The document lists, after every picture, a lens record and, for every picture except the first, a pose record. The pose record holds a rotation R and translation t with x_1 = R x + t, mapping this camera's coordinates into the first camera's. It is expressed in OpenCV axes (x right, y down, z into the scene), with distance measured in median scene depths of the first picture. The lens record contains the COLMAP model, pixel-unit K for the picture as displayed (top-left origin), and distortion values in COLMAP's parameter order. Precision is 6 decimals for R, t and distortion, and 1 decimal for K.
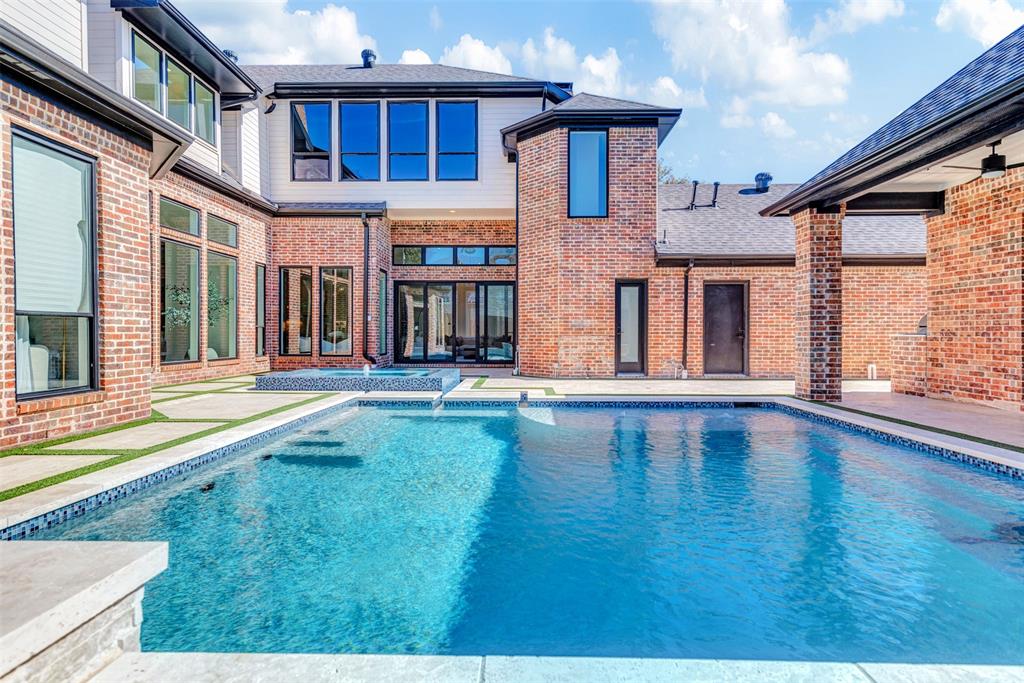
lens RADIAL K [[514.6, 0, 512.0], [0, 514.6, 341.5], [0, 0, 1]] dist [0.004586, 0.001530]
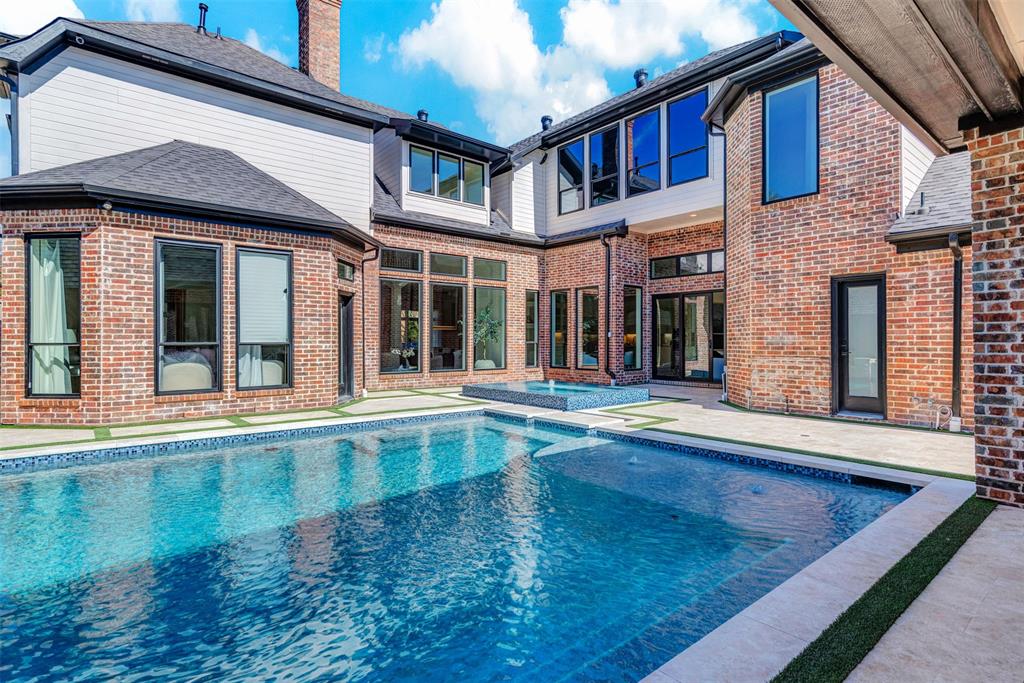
lens RADIAL K [[514.6, 0, 512.0], [0, 514.6, 341.5], [0, 0, 1]] dist [0.004586, 0.001530]
pose [[0.656630, -0.001491, -0.754211, 0.451665], [-0.009590, 0.999901, -0.010327, -0.022021], [0.754152, 0.014014, 0.656550, 0.206836]]
